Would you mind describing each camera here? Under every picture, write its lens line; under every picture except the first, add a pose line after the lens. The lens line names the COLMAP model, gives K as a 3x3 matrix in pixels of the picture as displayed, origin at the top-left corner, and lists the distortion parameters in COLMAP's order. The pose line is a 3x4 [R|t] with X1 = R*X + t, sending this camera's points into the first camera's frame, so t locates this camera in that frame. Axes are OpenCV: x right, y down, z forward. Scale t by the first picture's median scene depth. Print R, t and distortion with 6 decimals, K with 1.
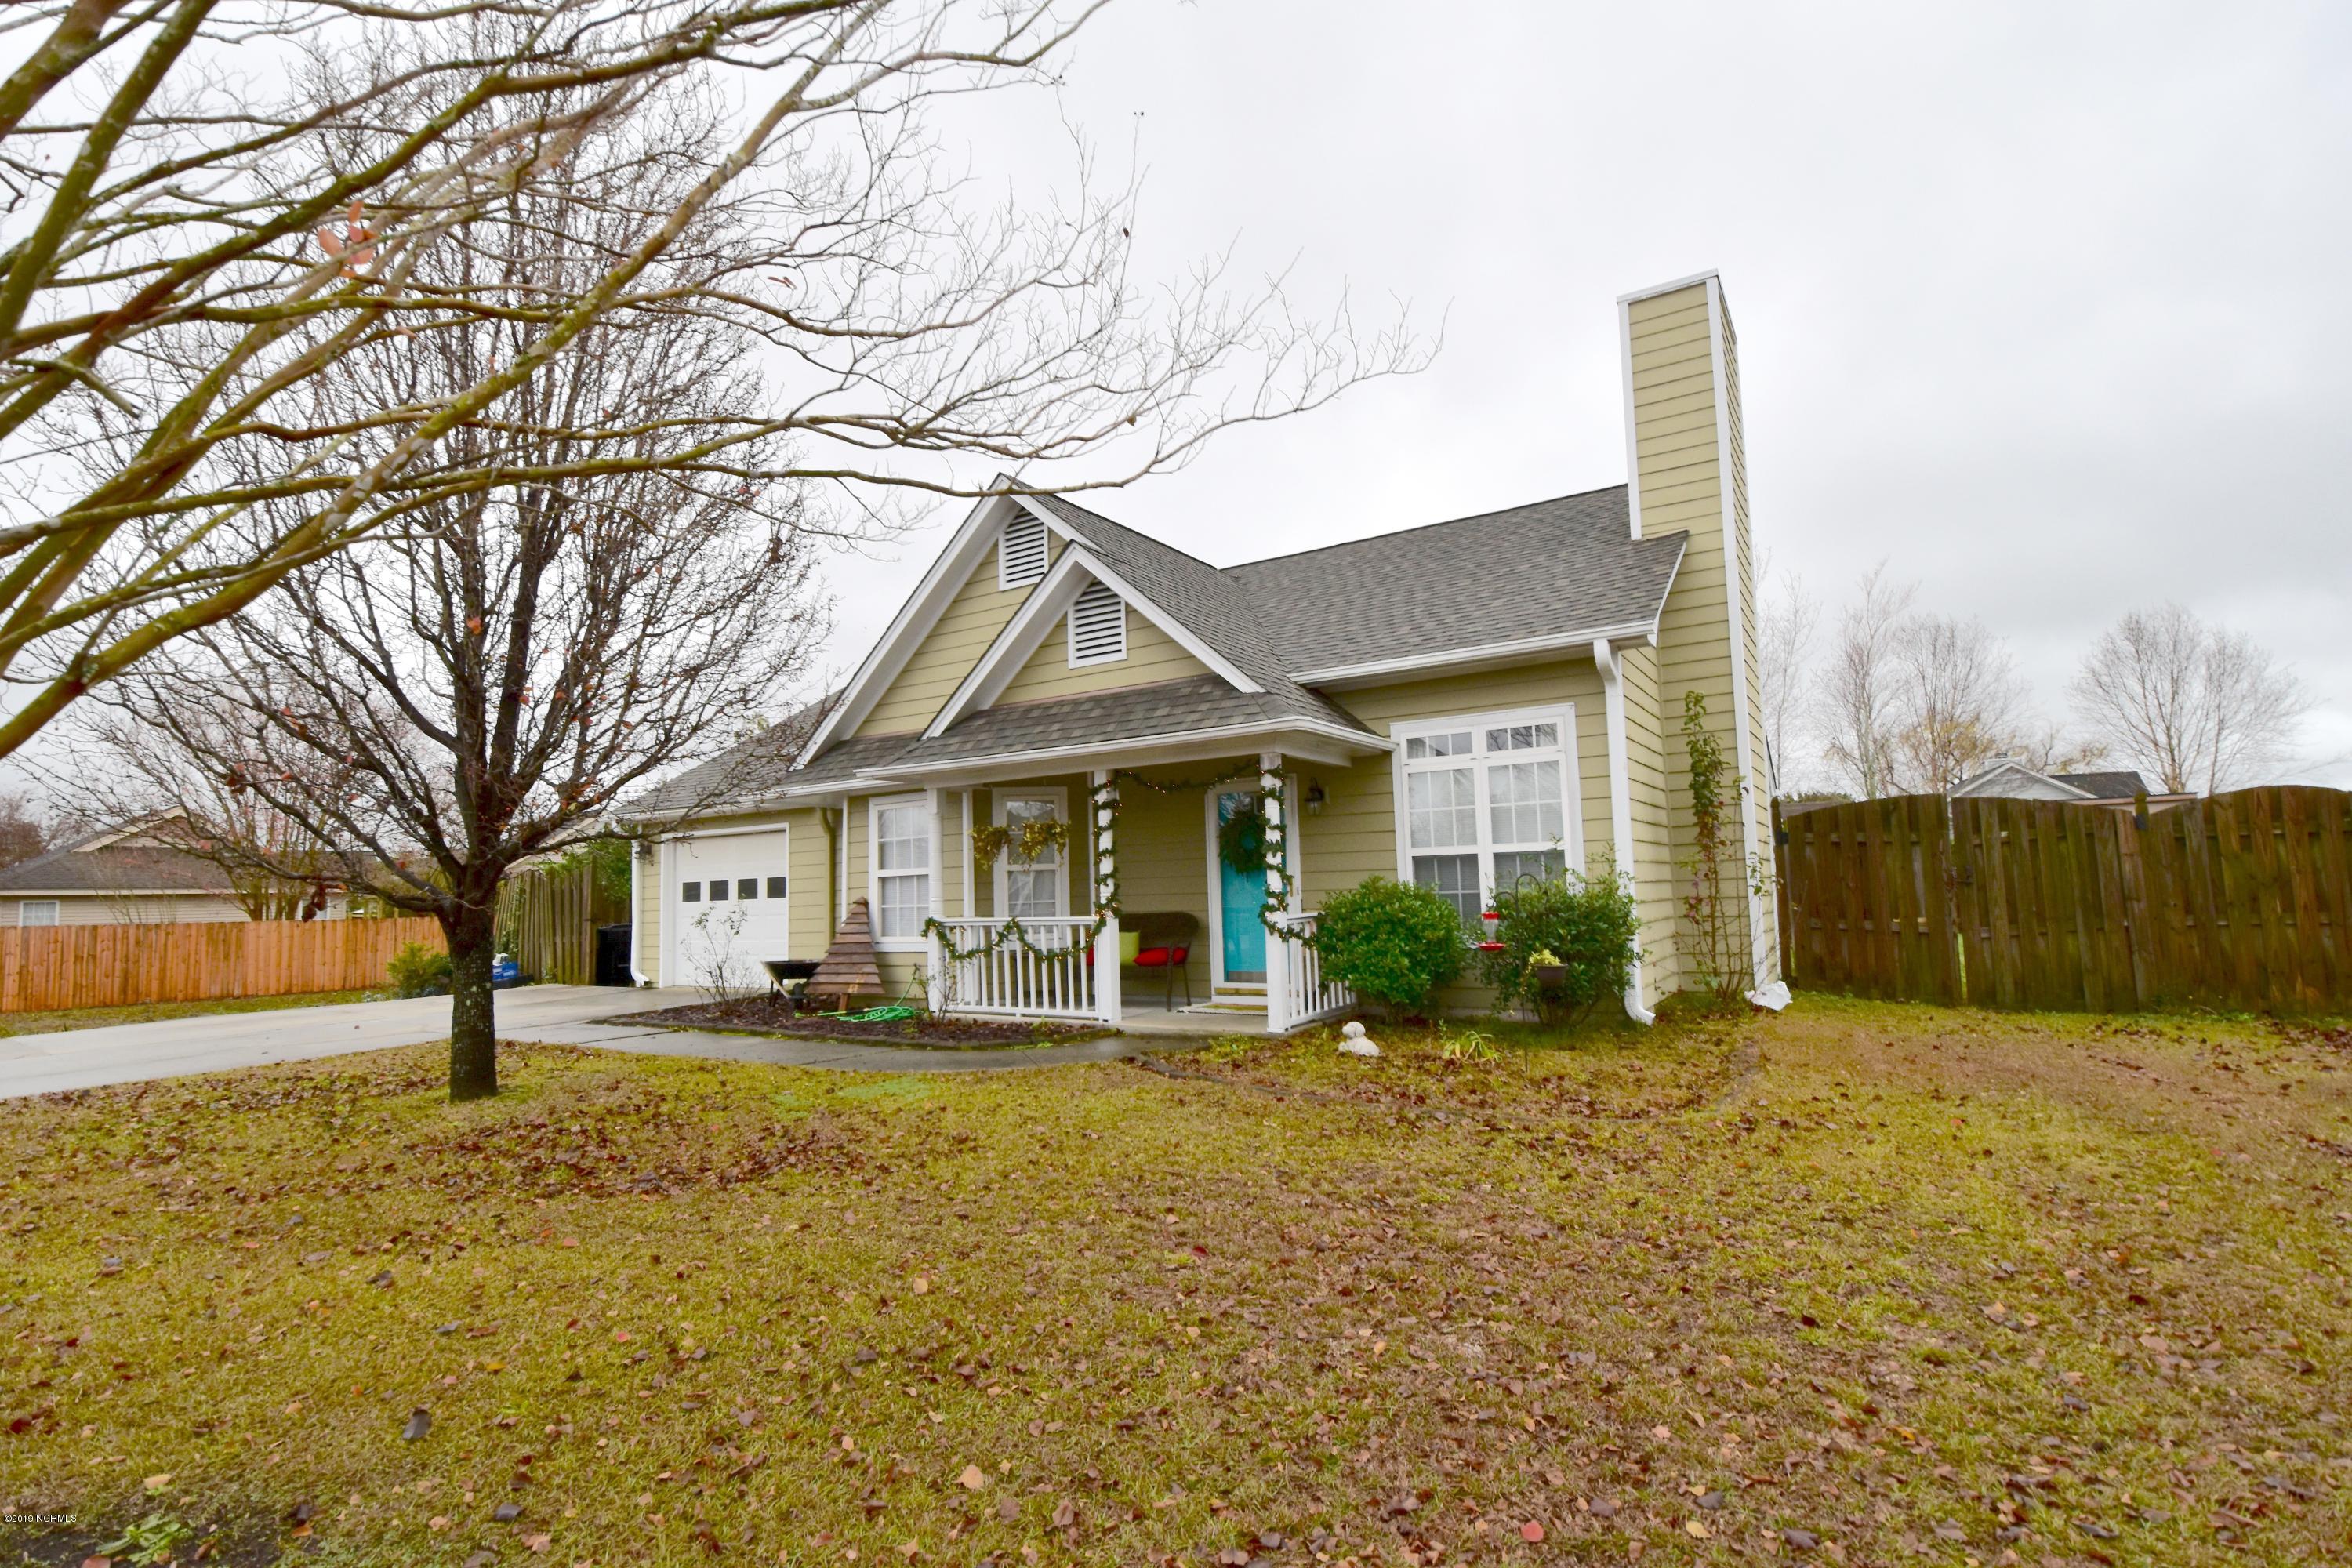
lens RADIAL K [[1084.8, 0, 1180.3], [0, 1084.8, 805.4], [0, 0, 1]] dist [-0.001140, -0.014541]
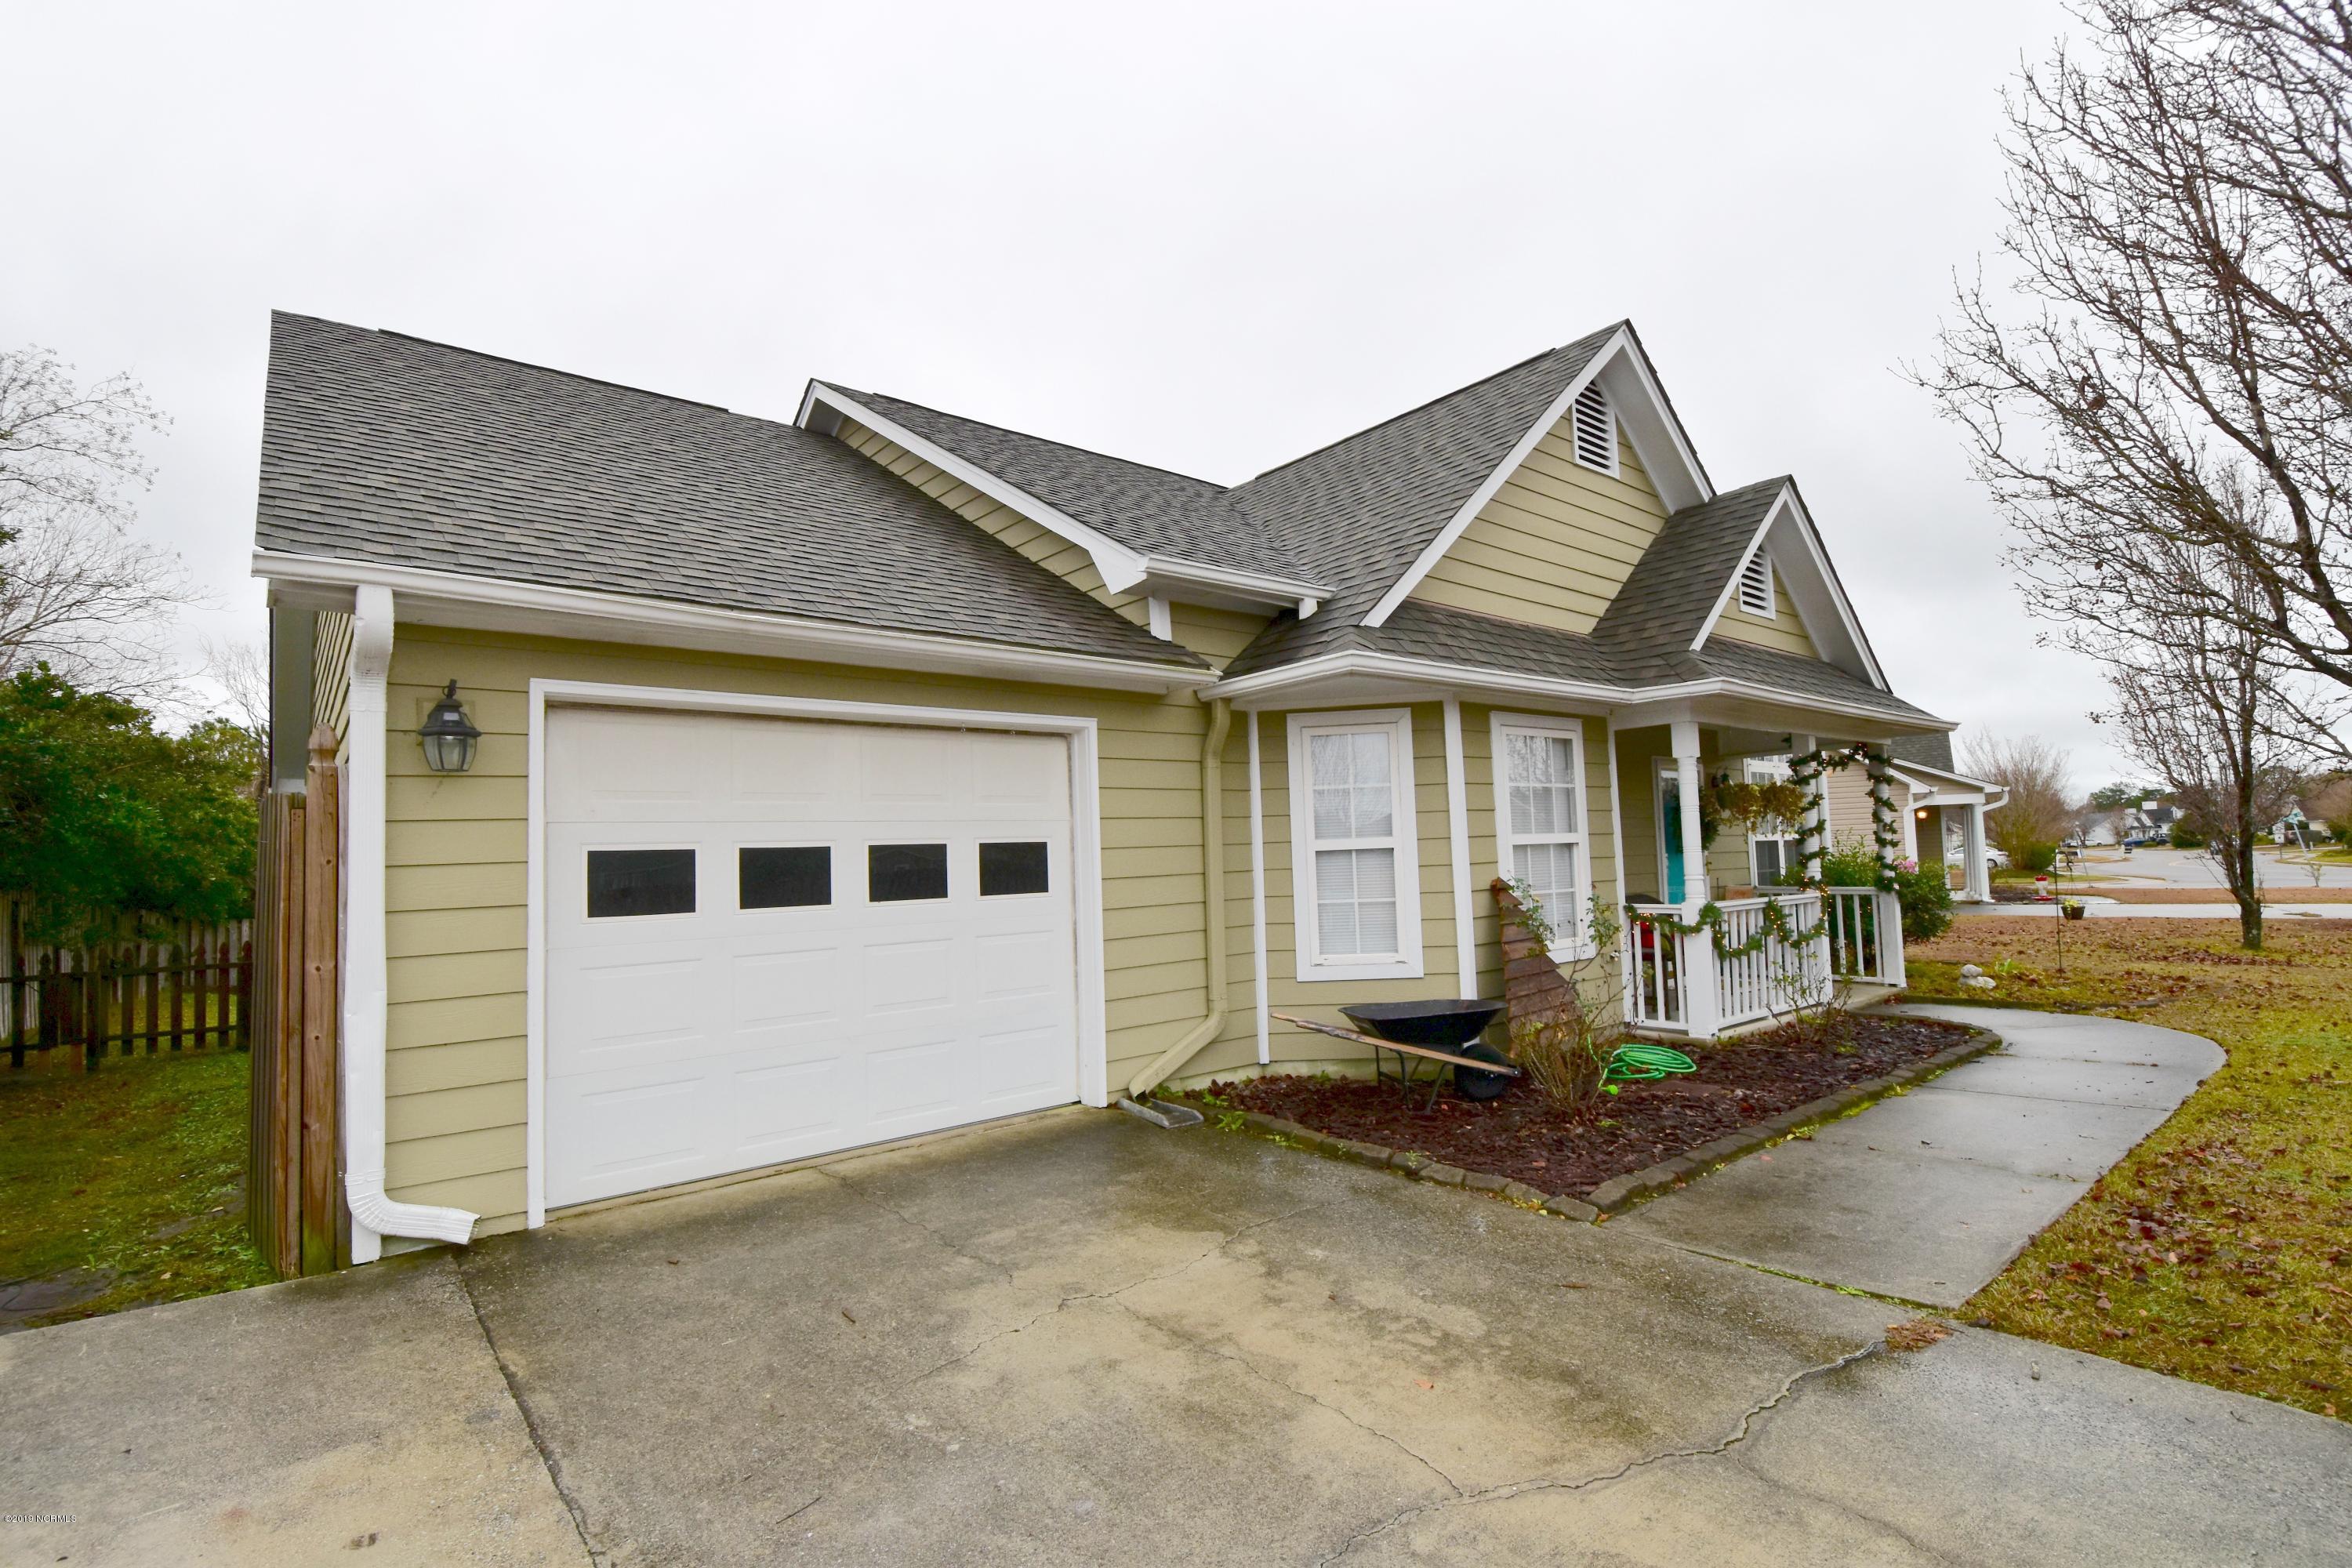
lens RADIAL K [[1084.8, 0, 1180.3], [0, 1084.8, 805.4], [0, 0, 1]] dist [-0.001140, -0.014541]
pose [[0.305087, 0.074213, 0.949429, -0.929533], [-0.050890, 0.996805, -0.061564, 0.092305], [-0.950964, -0.029534, 0.307888, 1.015564]]
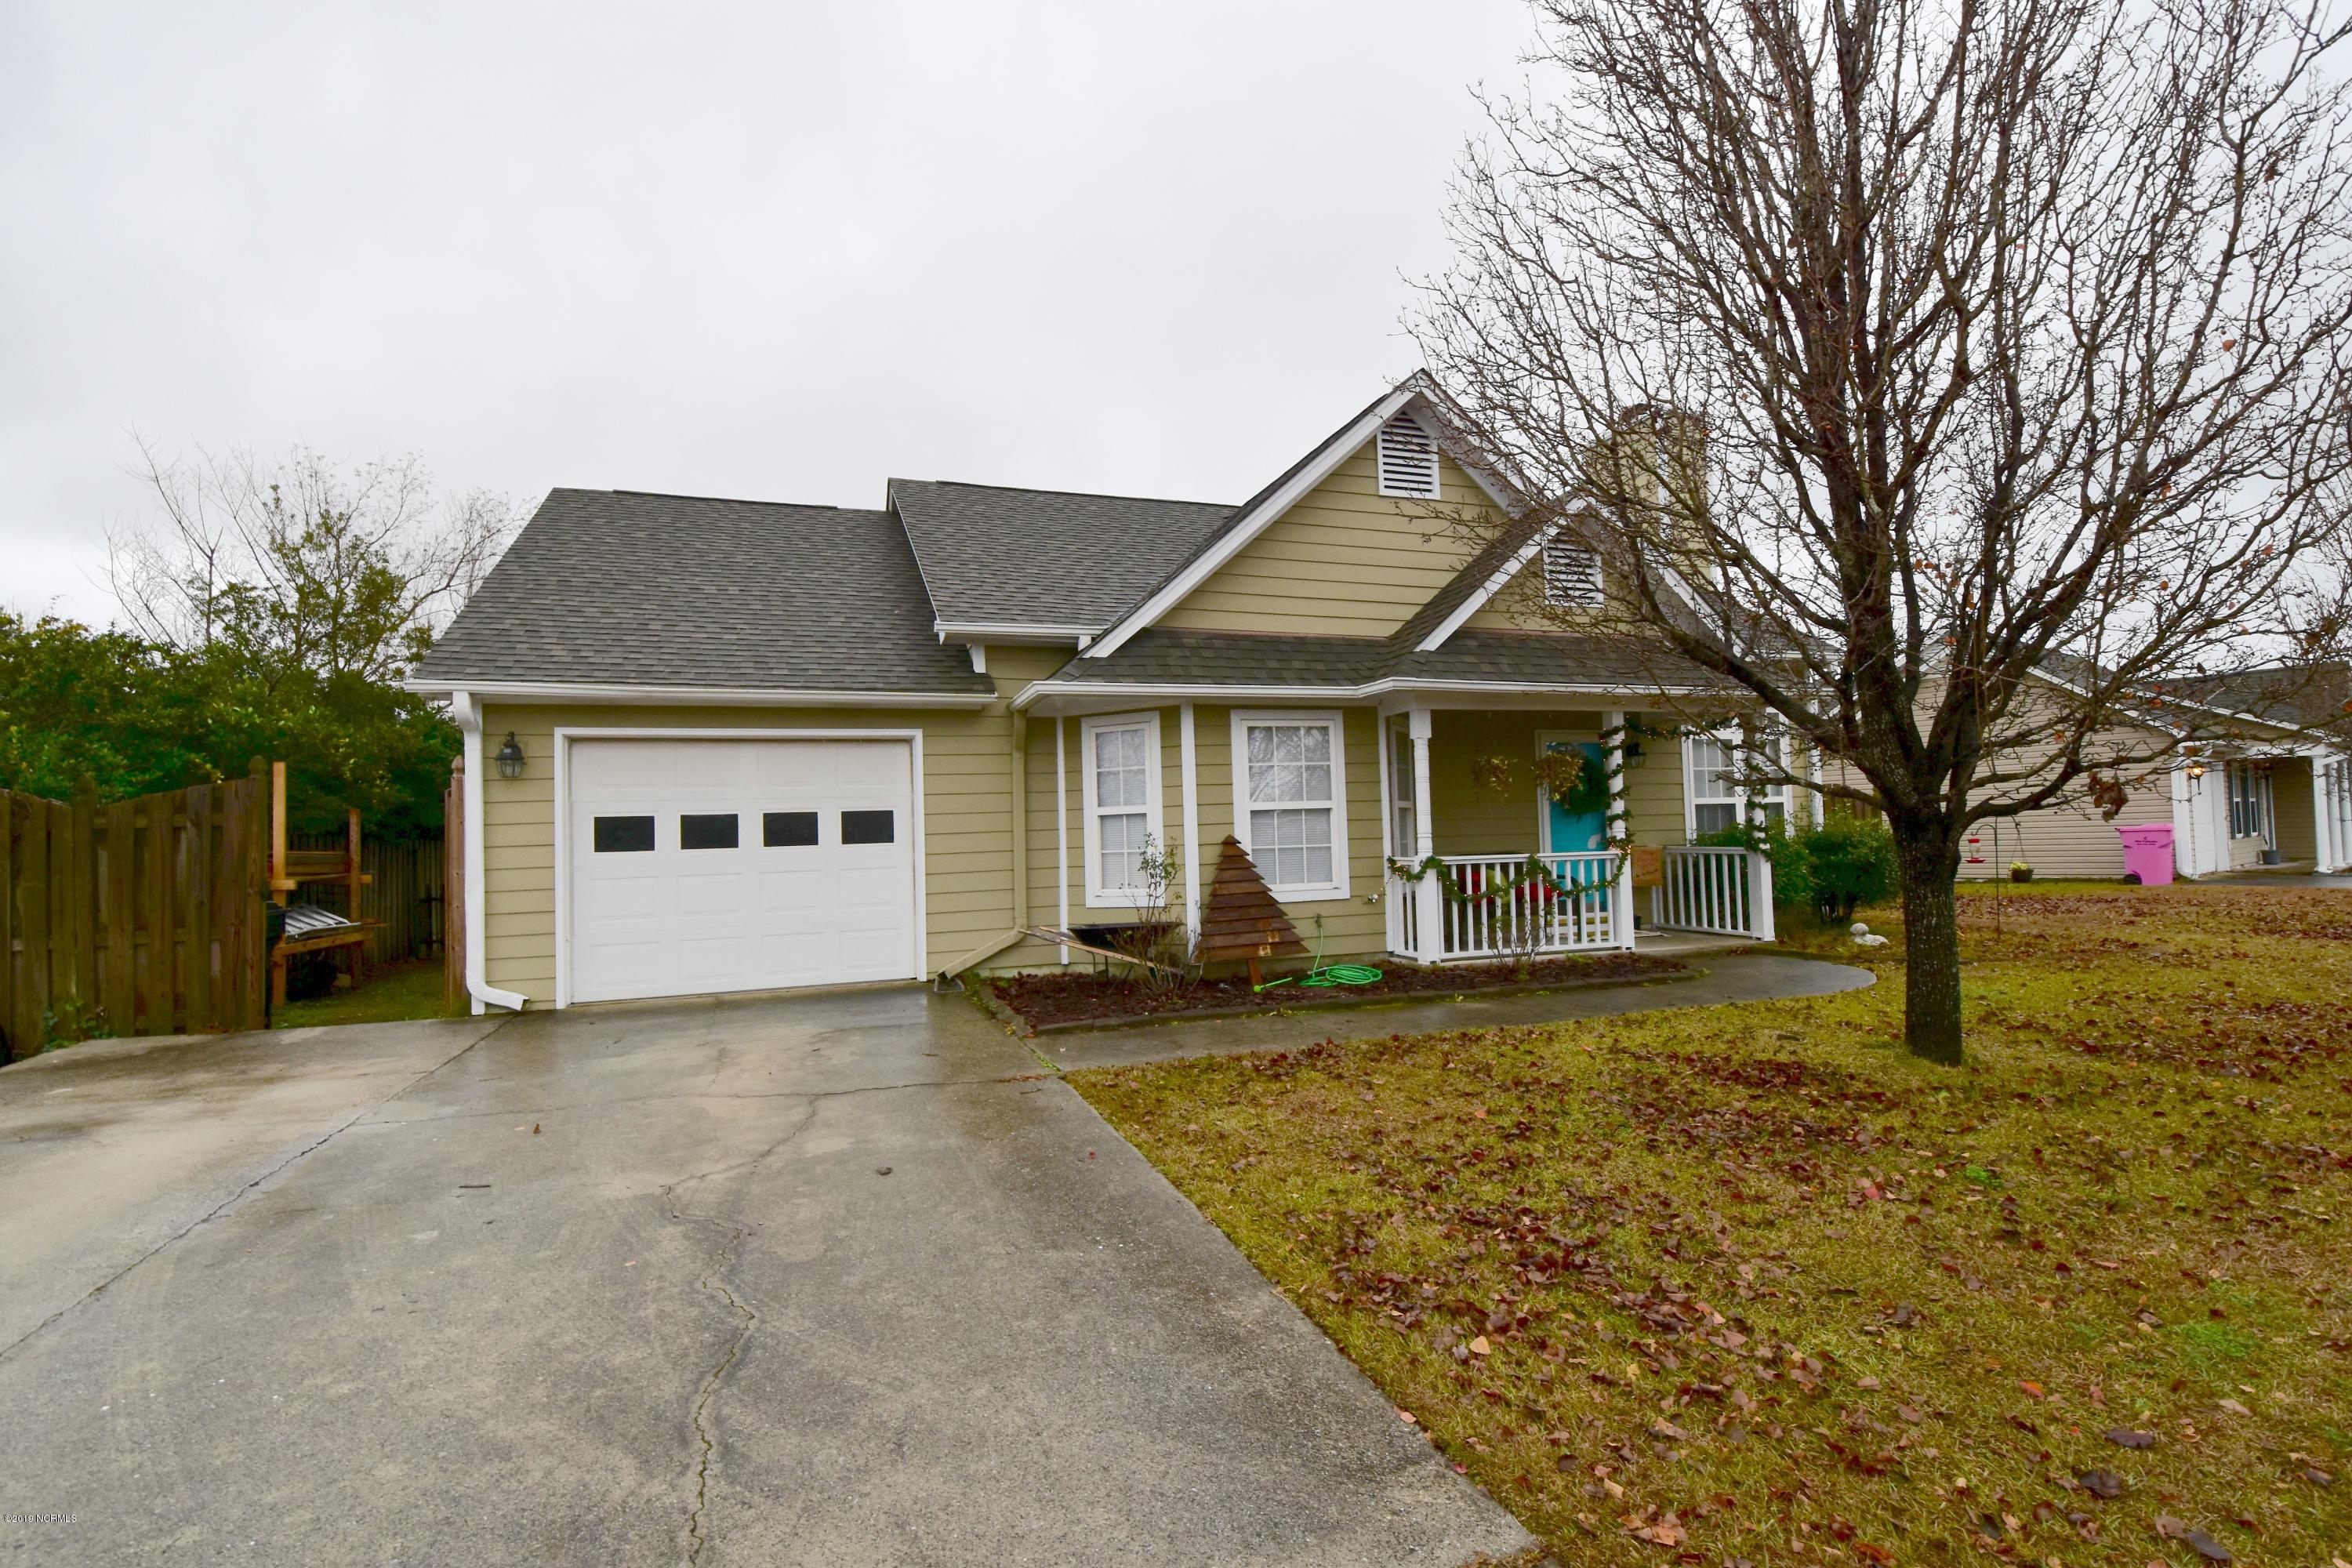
lens RADIAL K [[1084.8, 0, 1180.3], [0, 1084.8, 805.4], [0, 0, 1]] dist [-0.001140, -0.014541]
pose [[0.603524, 0.041145, 0.796282, -0.967064], [-0.050612, 0.998631, -0.013240, 0.077075], [-0.795737, -0.032311, 0.604780, 0.574906]]
